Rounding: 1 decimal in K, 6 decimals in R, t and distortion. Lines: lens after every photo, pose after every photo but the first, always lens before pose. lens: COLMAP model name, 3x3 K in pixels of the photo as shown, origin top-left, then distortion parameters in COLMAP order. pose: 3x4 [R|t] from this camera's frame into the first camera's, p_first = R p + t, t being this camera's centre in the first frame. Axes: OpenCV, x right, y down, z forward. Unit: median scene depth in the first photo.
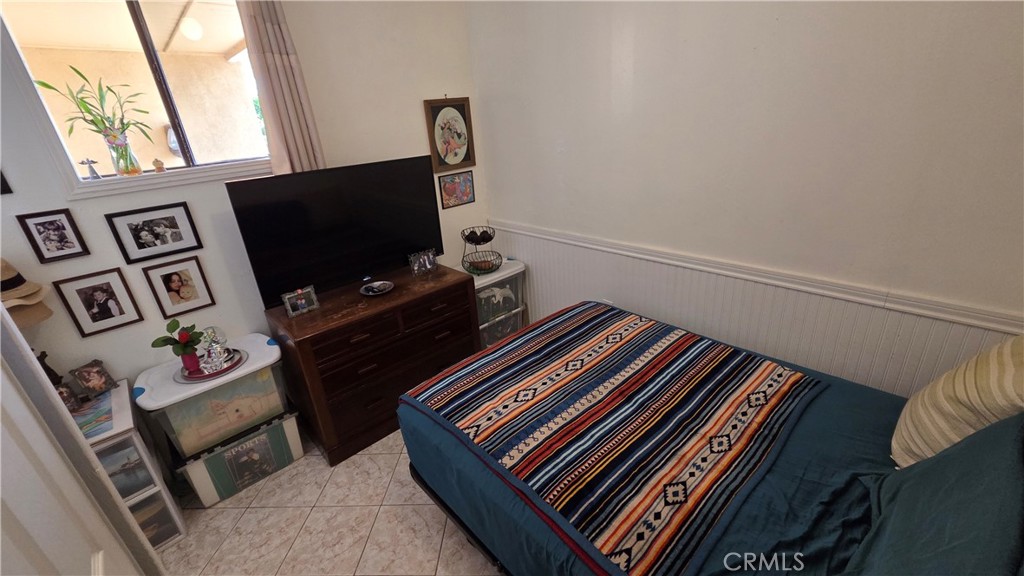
lens RADIAL K [[418.4, 0, 512.0], [0, 418.4, 288.0], [0, 0, 1]] dist [0.002783, 0.000104]
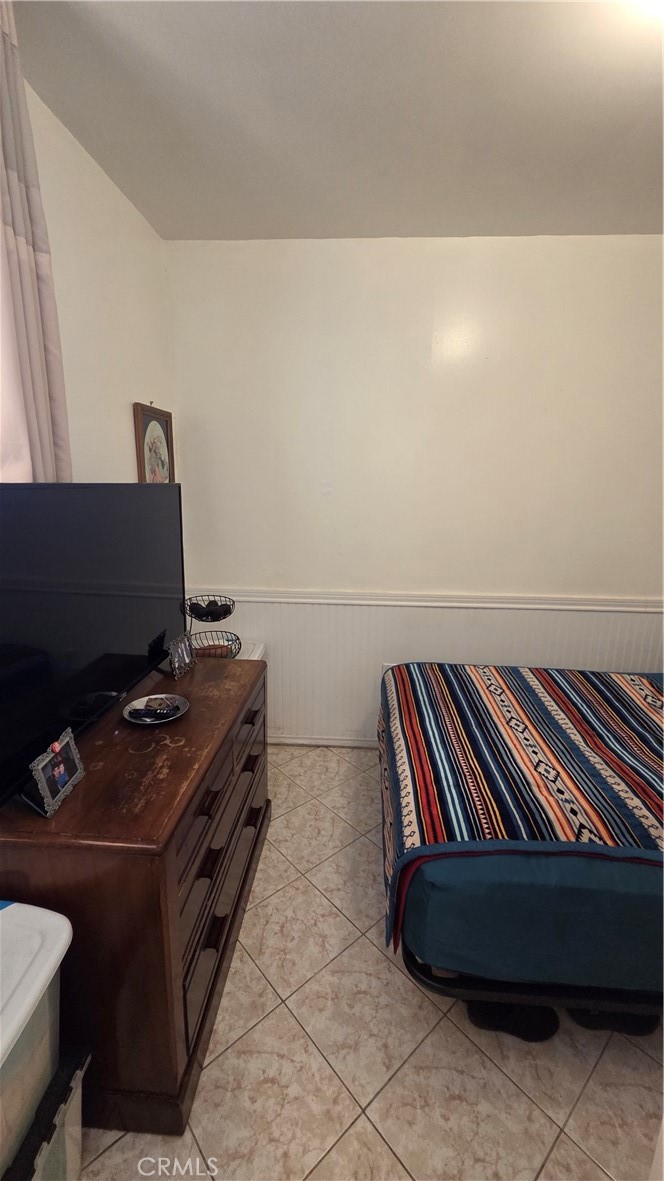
lens RADIAL K [[482.5, 0, 332.0], [0, 482.5, 590.5], [0, 0, 1]] dist [0.002783, 0.000104]
pose [[0.721494, -0.069544, 0.688920, -0.628674], [0.202922, 0.972496, -0.114346, -0.033271], [-0.662019, 0.222297, 0.715761, 0.414968]]
